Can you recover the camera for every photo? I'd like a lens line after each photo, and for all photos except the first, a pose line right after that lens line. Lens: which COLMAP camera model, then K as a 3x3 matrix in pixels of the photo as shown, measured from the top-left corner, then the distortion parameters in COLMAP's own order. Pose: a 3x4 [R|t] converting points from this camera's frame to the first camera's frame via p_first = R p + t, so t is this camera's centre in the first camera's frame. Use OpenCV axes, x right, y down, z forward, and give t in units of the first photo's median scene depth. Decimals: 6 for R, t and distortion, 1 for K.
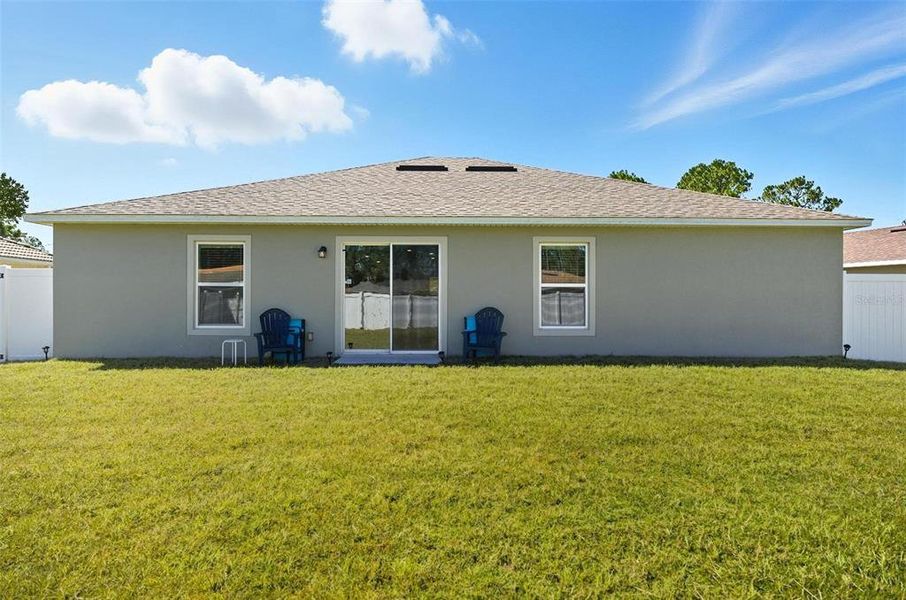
lens RADIAL K [[421.0, 0, 453.0], [0, 421.0, 300.0], [0, 0, 1]] dist [-0.002402, -0.000269]
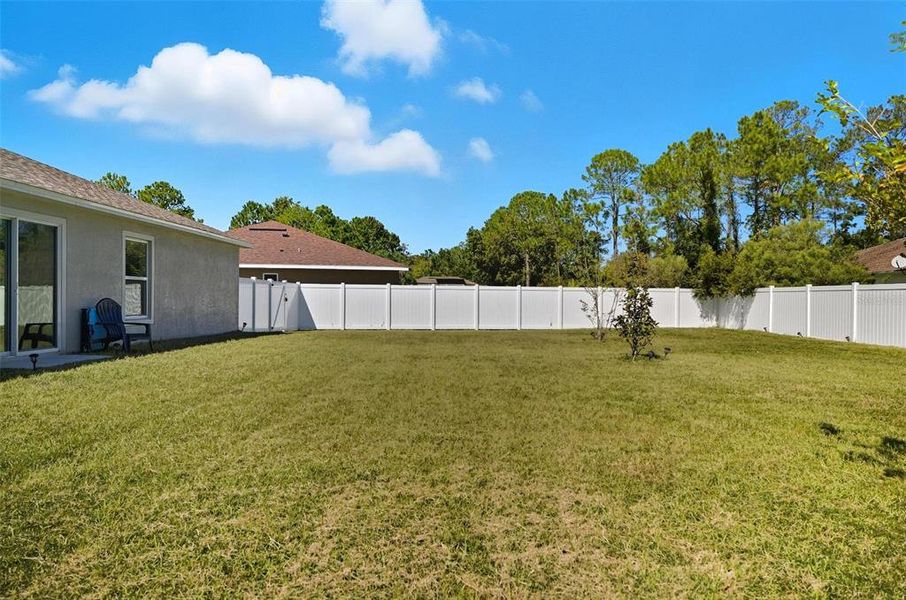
lens RADIAL K [[421.0, 0, 453.0], [0, 421.0, 300.0], [0, 0, 1]] dist [-0.002402, -0.000269]
pose [[0.114126, -0.003263, 0.993461, -0.730240], [-0.022095, 0.999739, 0.005822, -0.003697], [-0.993221, -0.022615, 0.114024, 0.076382]]
